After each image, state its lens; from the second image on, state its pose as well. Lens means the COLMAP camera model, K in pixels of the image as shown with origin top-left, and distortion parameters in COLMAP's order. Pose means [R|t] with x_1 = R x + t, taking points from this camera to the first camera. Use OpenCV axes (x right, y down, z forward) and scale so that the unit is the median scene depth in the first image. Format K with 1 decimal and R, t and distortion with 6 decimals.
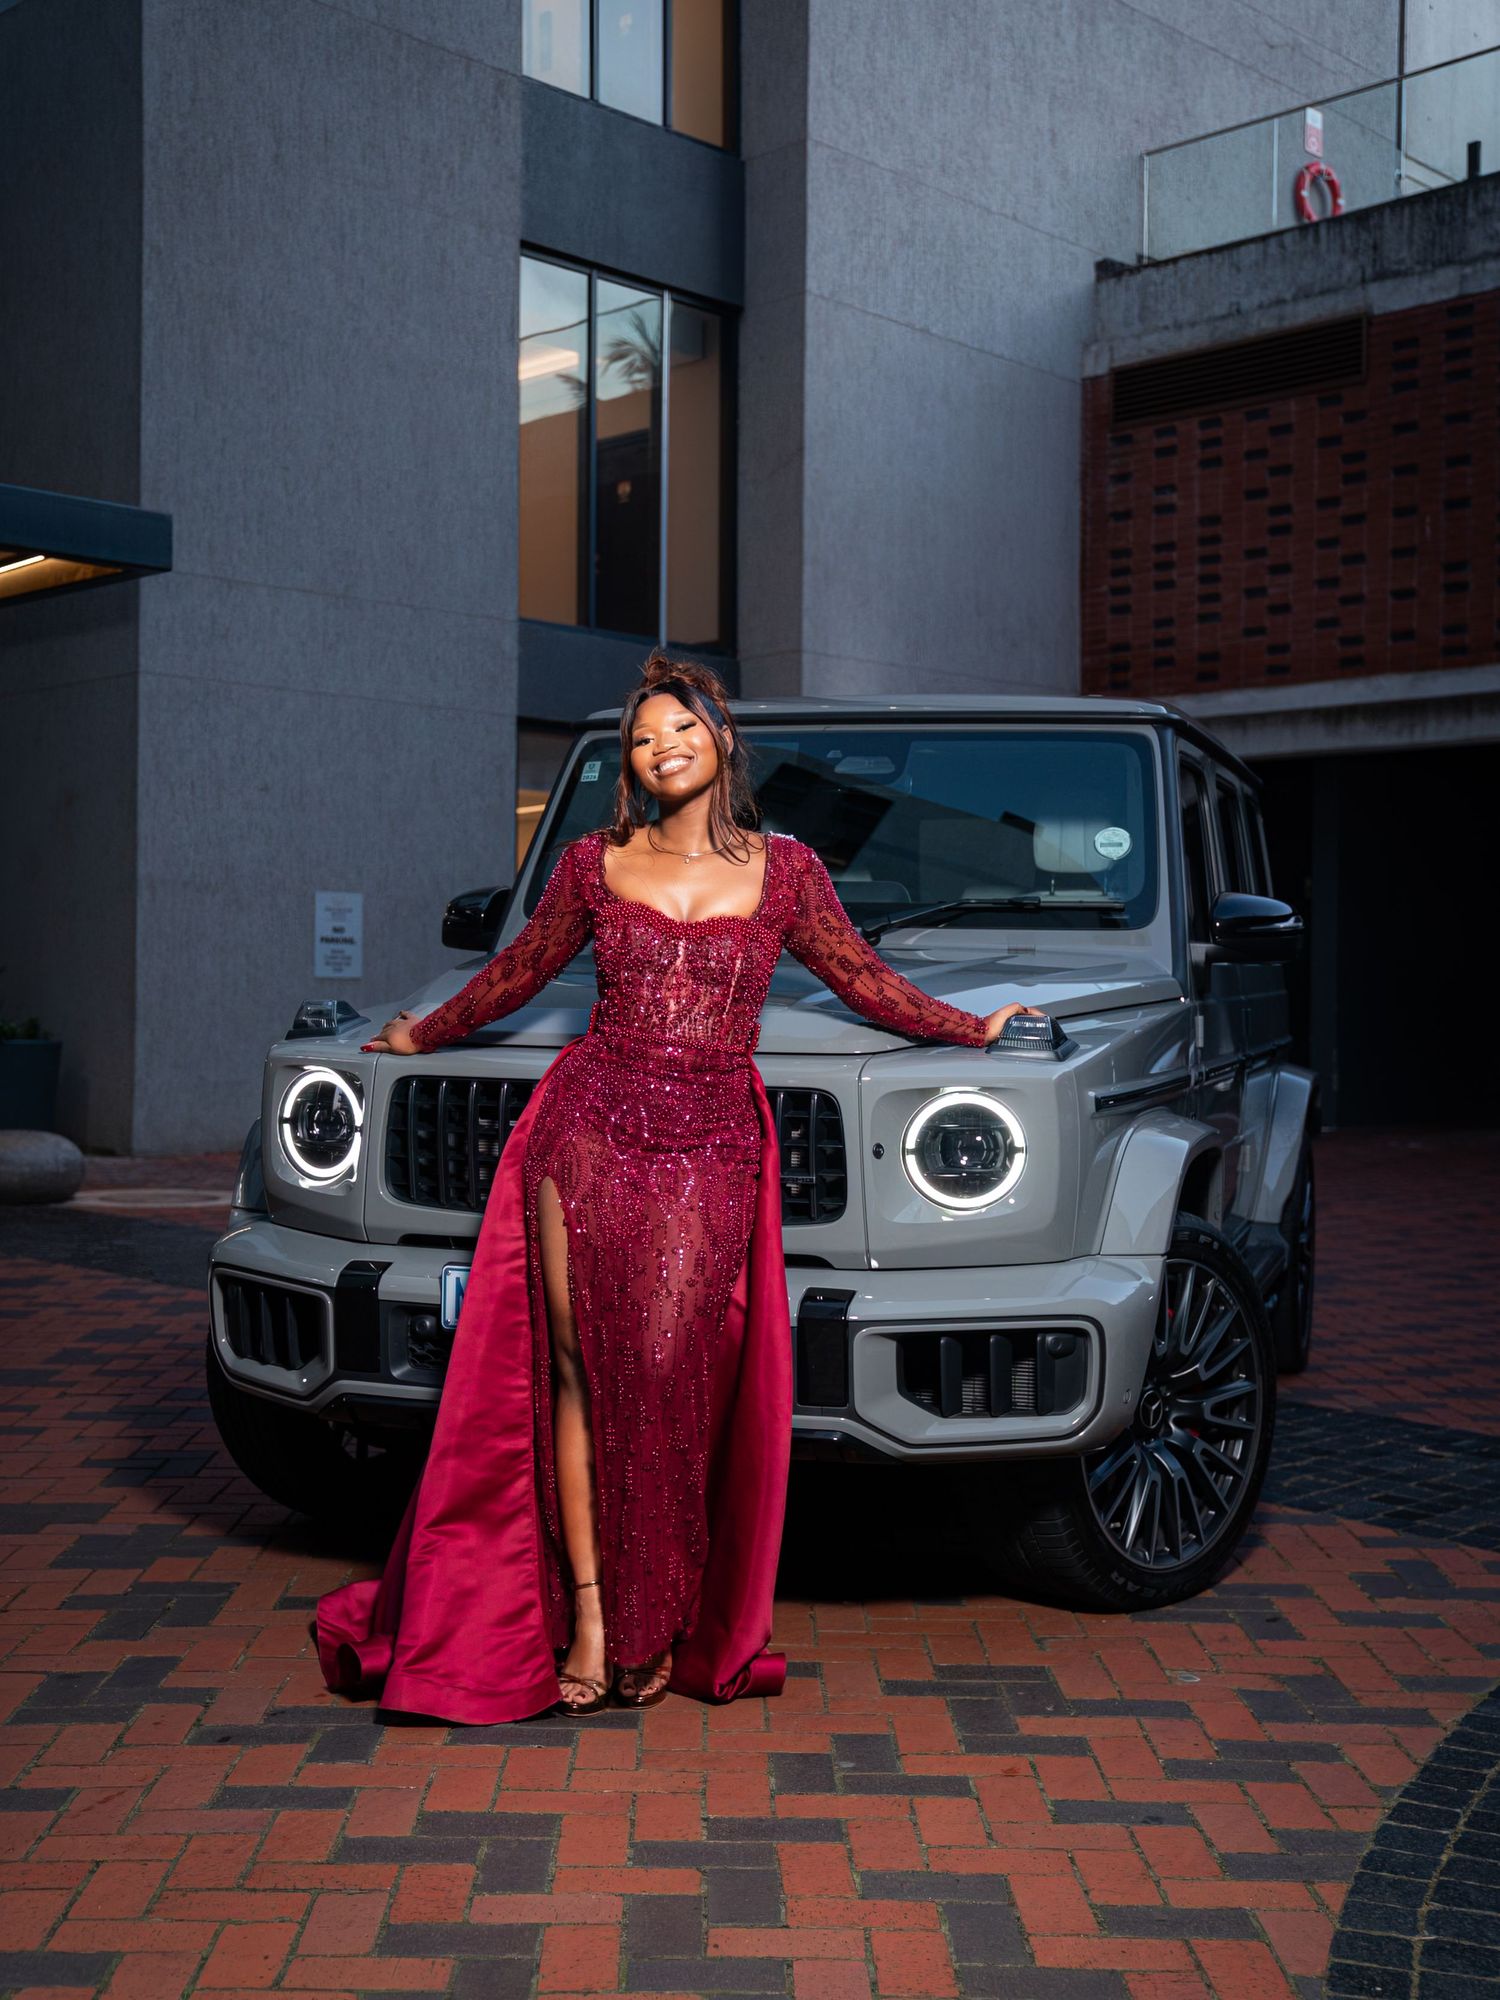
lens RADIAL K [[2436.4, 0, 750.0], [0, 2436.4, 1000.0], [0, 0, 1]] dist [0.022663, 0.084866]
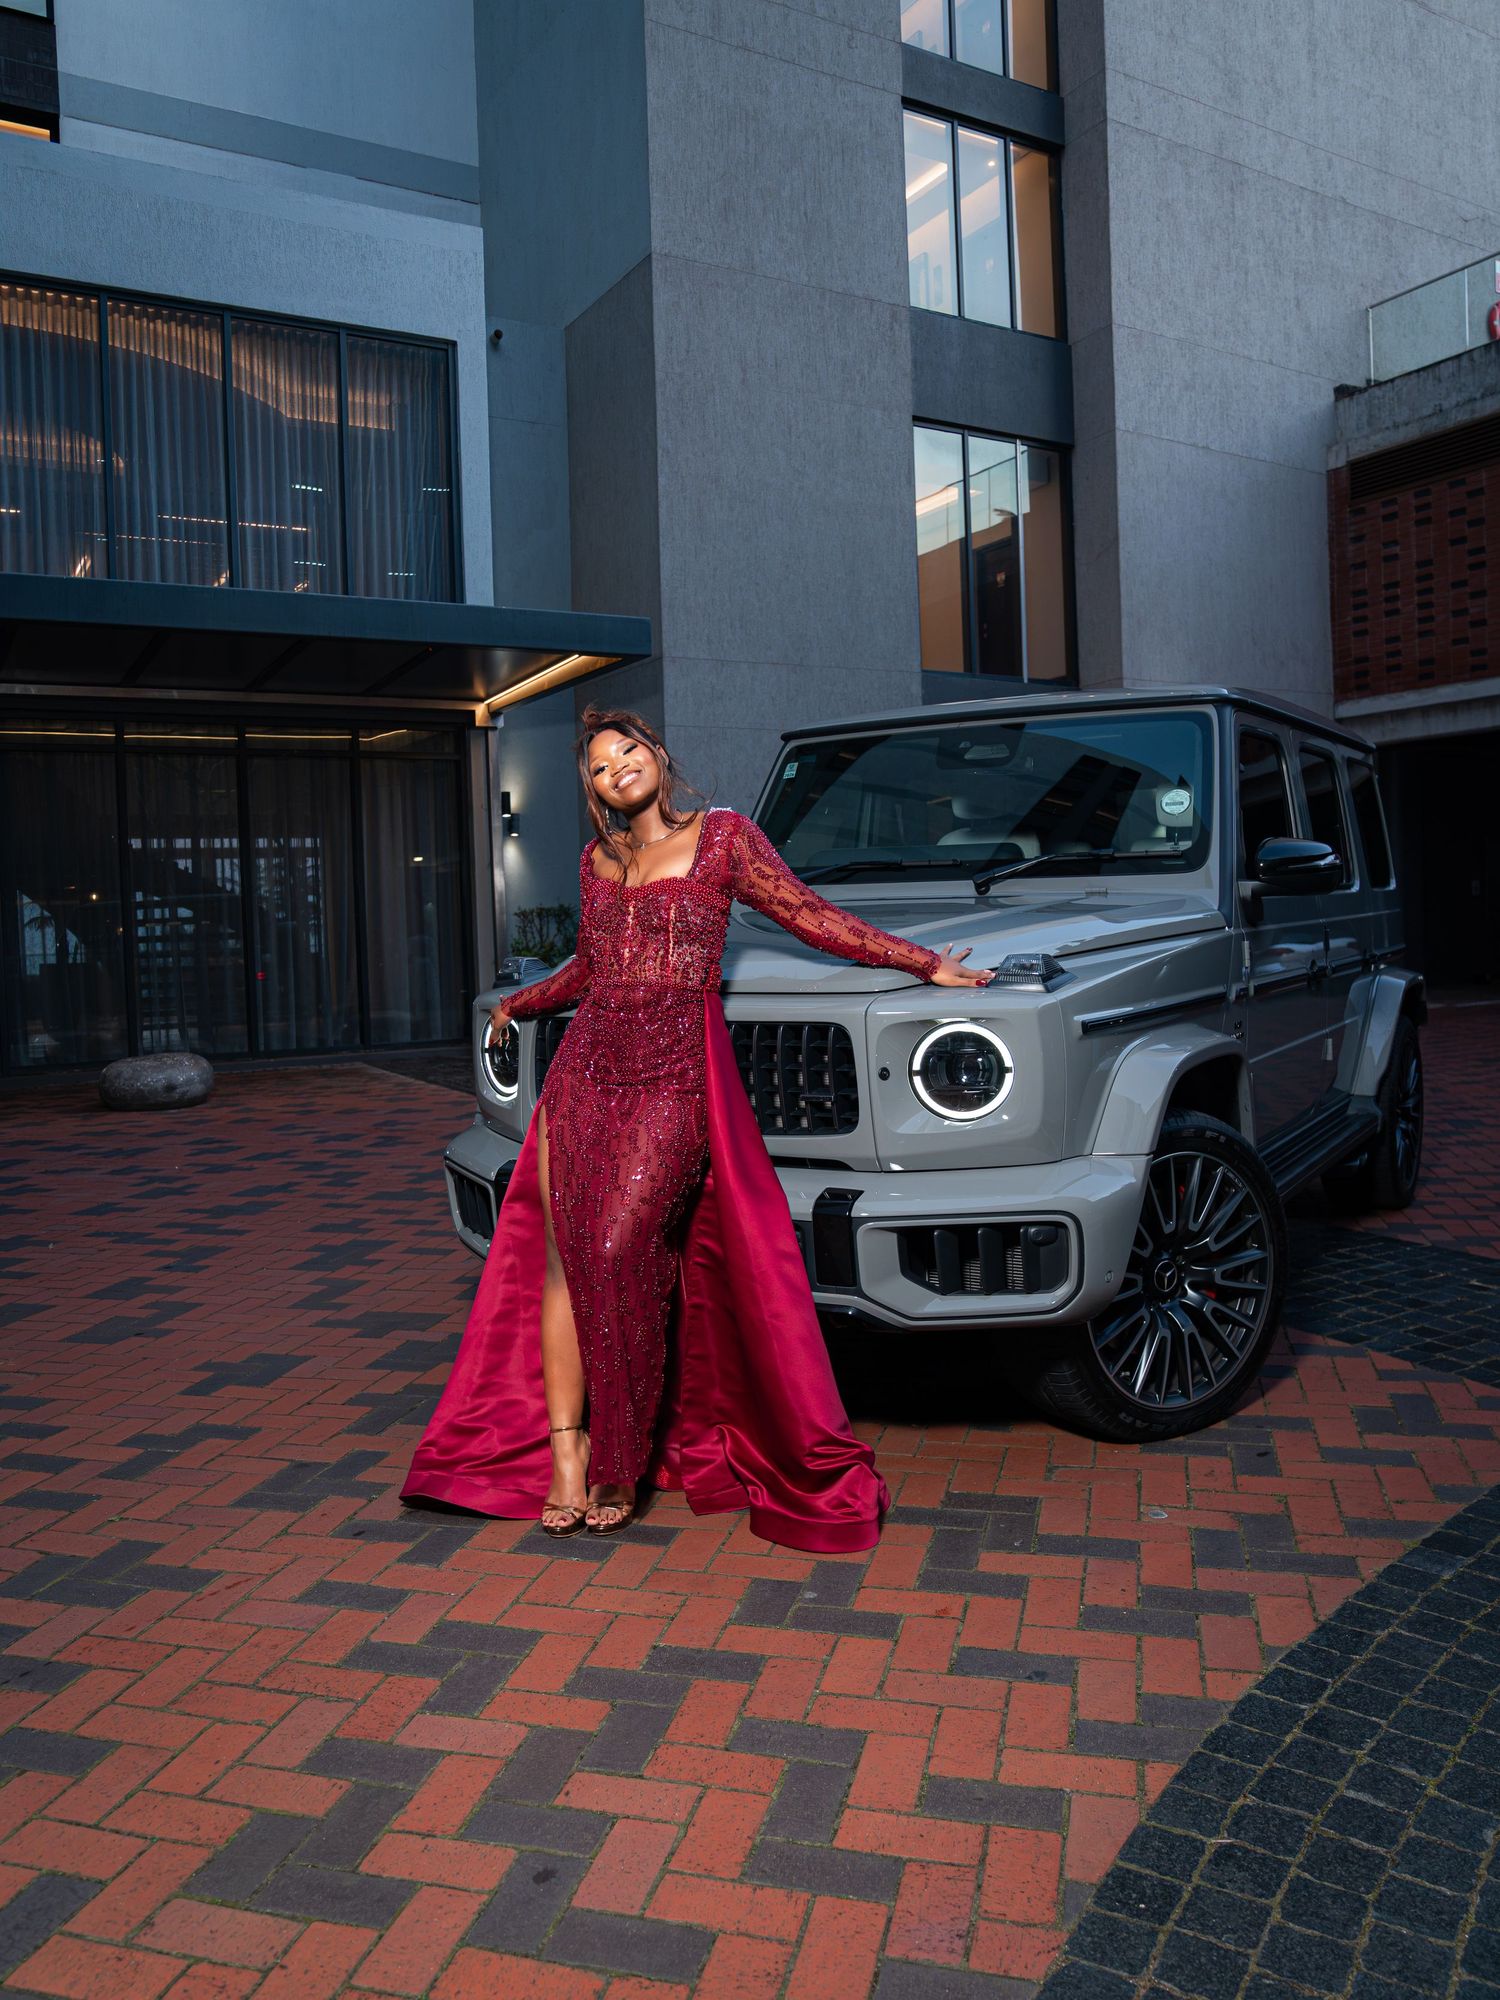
lens RADIAL K [[1553.4, 0, 750.0], [0, 1553.4, 1000.0], [0, 0, 1]] dist [-0.088570, 0.073940]
pose [[0.964442, -0.027451, -0.262864, 0.117870], [0.040350, 0.998225, 0.043799, -0.006342], [0.261195, -0.052848, 0.963838, 0.154707]]
